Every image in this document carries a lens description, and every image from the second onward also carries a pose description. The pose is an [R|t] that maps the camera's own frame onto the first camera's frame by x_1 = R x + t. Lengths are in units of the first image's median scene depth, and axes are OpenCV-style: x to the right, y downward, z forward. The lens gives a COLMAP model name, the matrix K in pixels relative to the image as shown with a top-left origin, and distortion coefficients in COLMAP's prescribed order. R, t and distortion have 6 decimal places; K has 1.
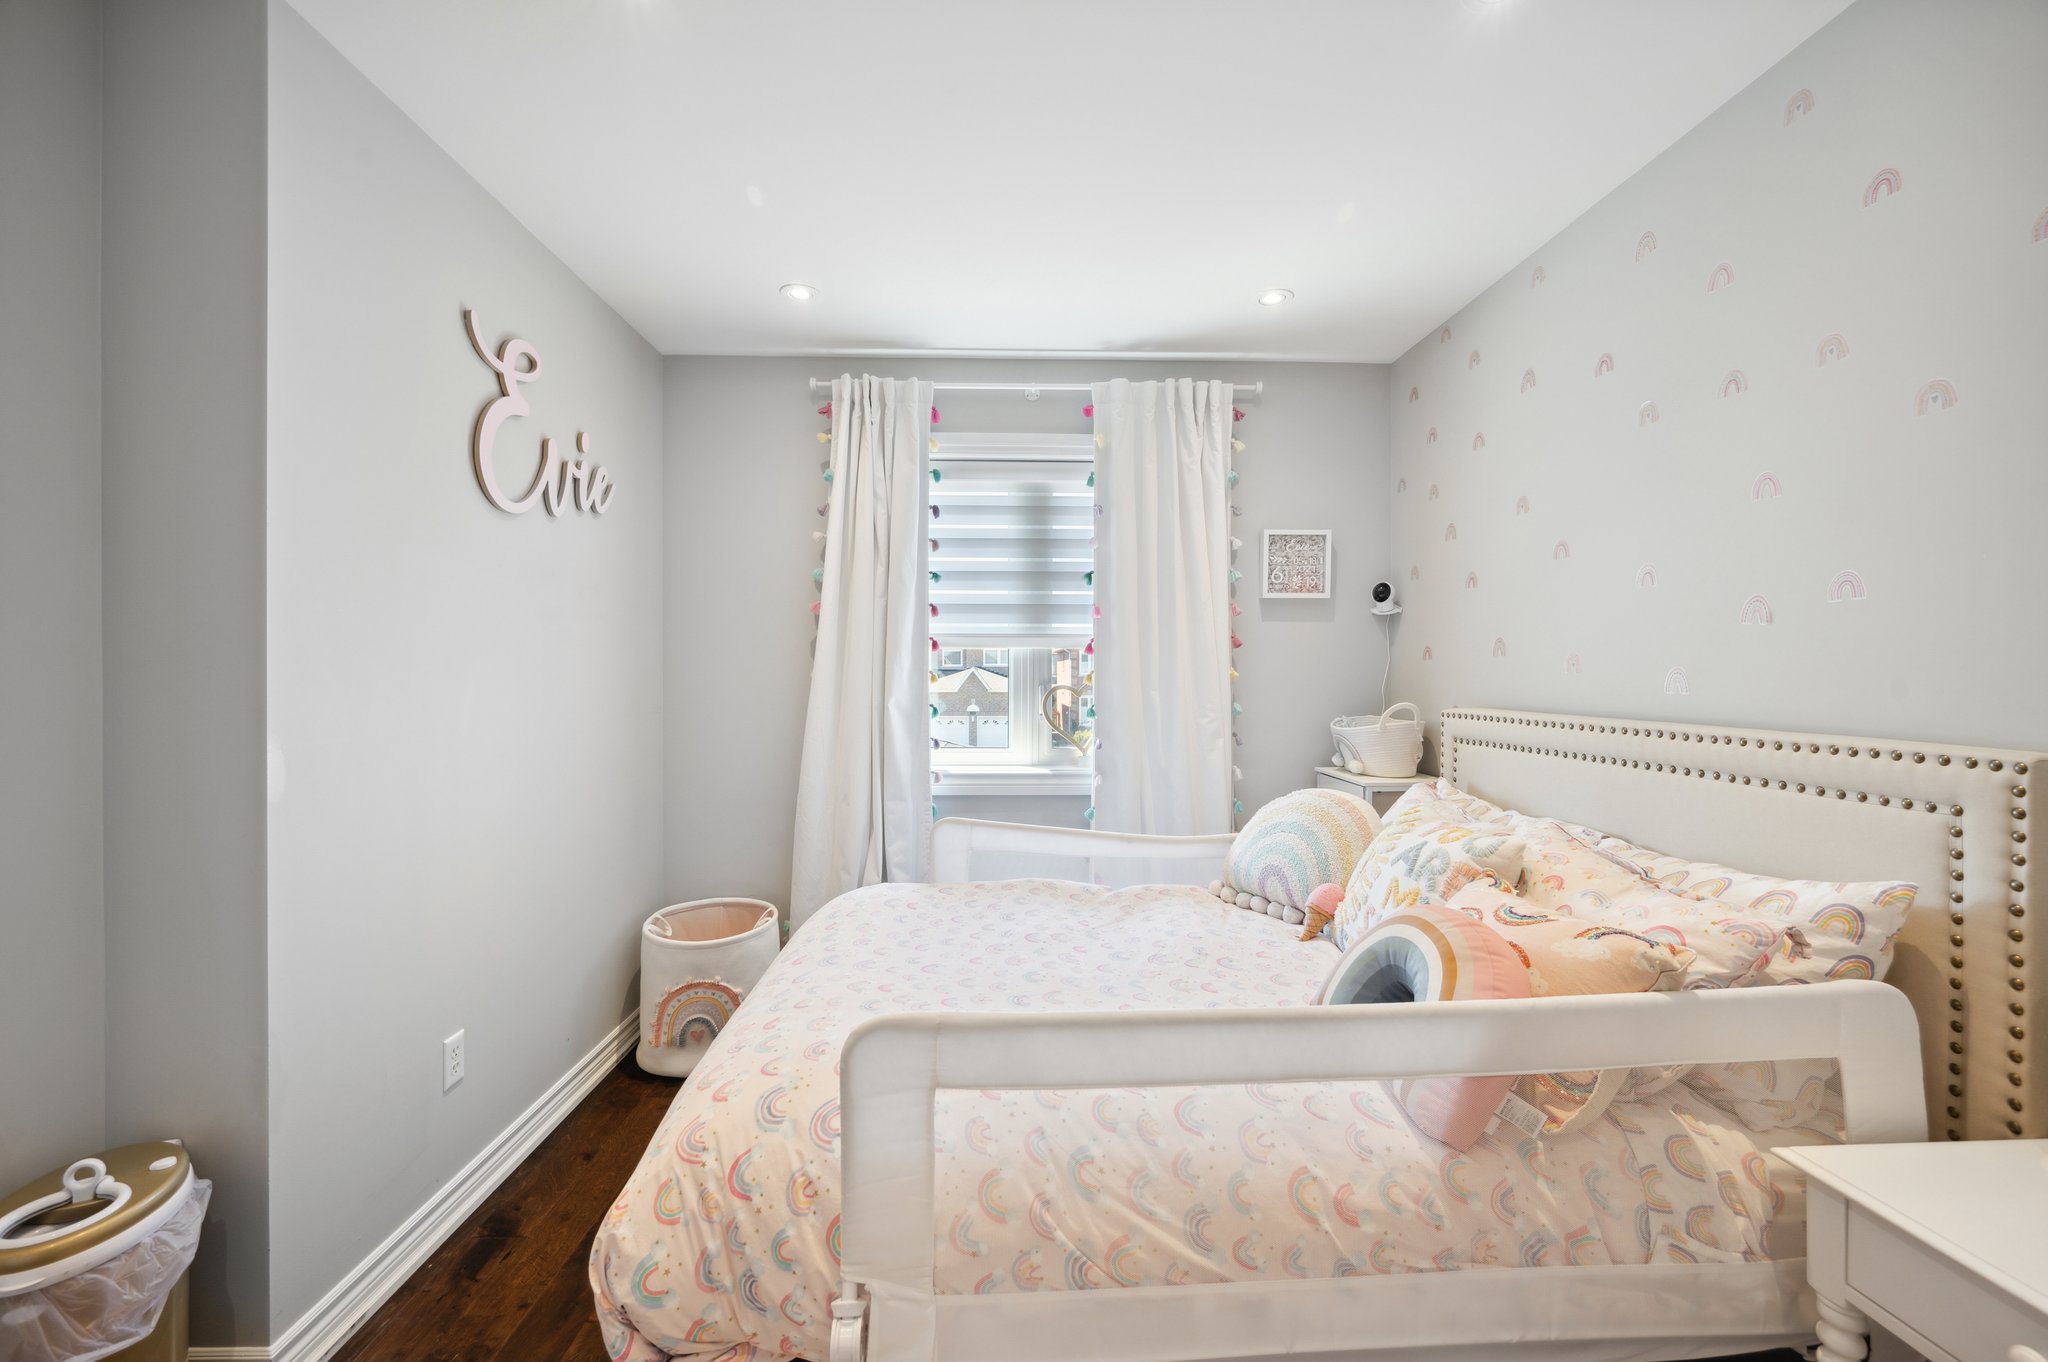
lens RADIAL K [[825.0, 0, 1017.8], [0, 825.0, 678.5], [0, 0, 1]] dist [-0.000282, 0.000053]
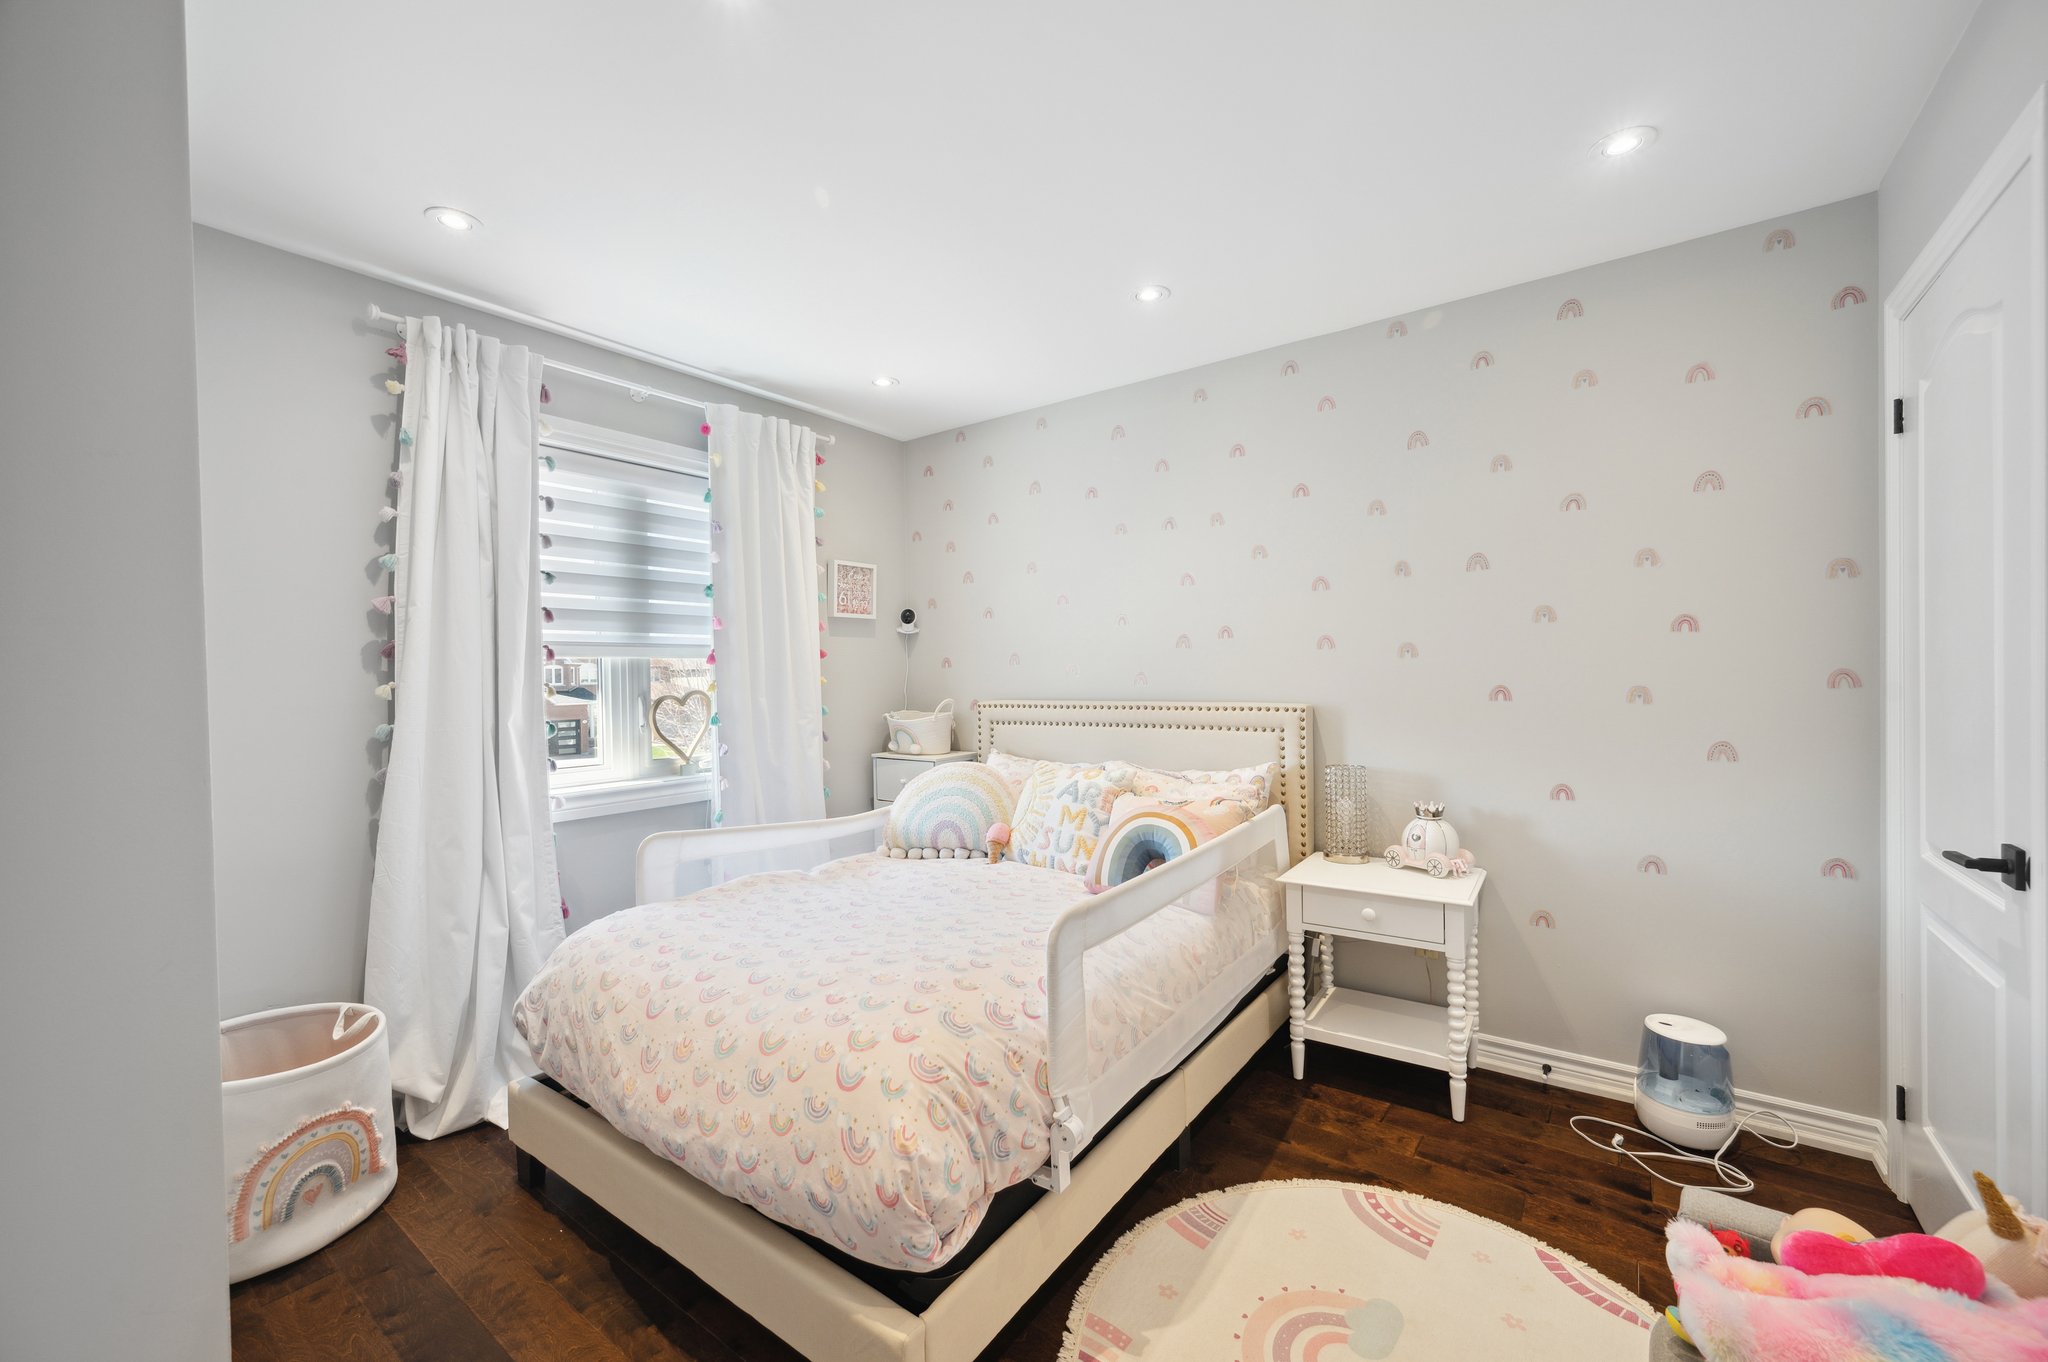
lens RADIAL K [[816.3, 0, 1029.0], [0, 816.3, 687.8], [0, 0, 1]] dist [-0.000020, -0.000229]
pose [[0.610409, -0.025517, 0.791675, -0.574814], [0.022773, 0.999633, 0.014661, -0.006433], [-0.791759, 0.009079, 0.610766, 0.065929]]
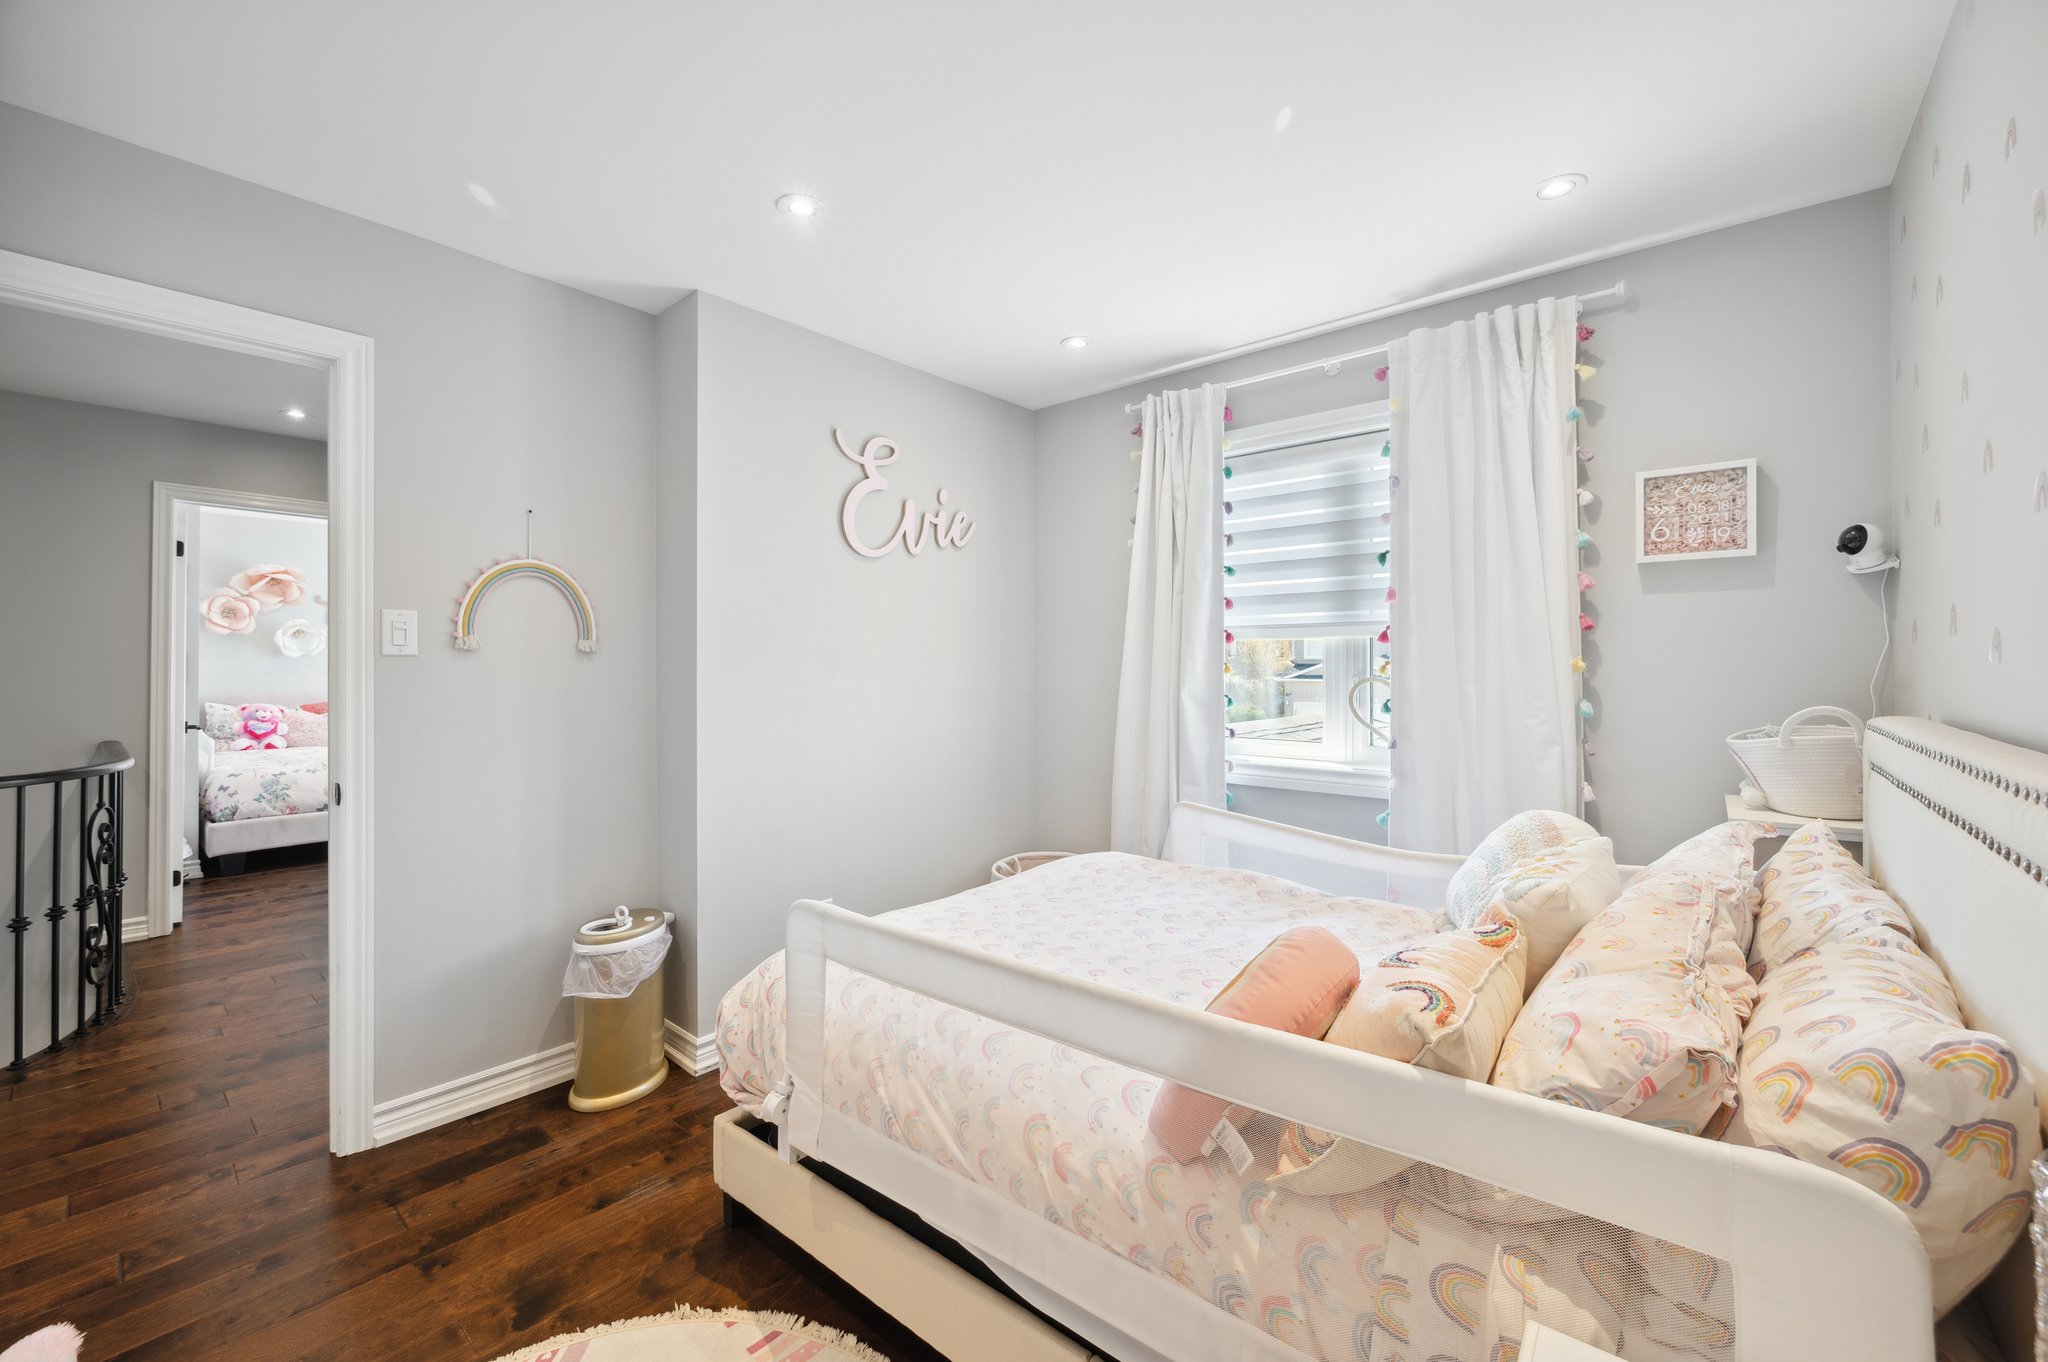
lens RADIAL K [[828.0, 0, 1016.0], [0, 828.0, 664.7], [0, 0, 1]] dist [-0.000214, -0.000392]
pose [[0.738823, -0.003688, -0.673890, 0.474241], [-0.000138, 0.999984, -0.005624, -0.000575], [0.673900, 0.004249, 0.738811, 0.069813]]
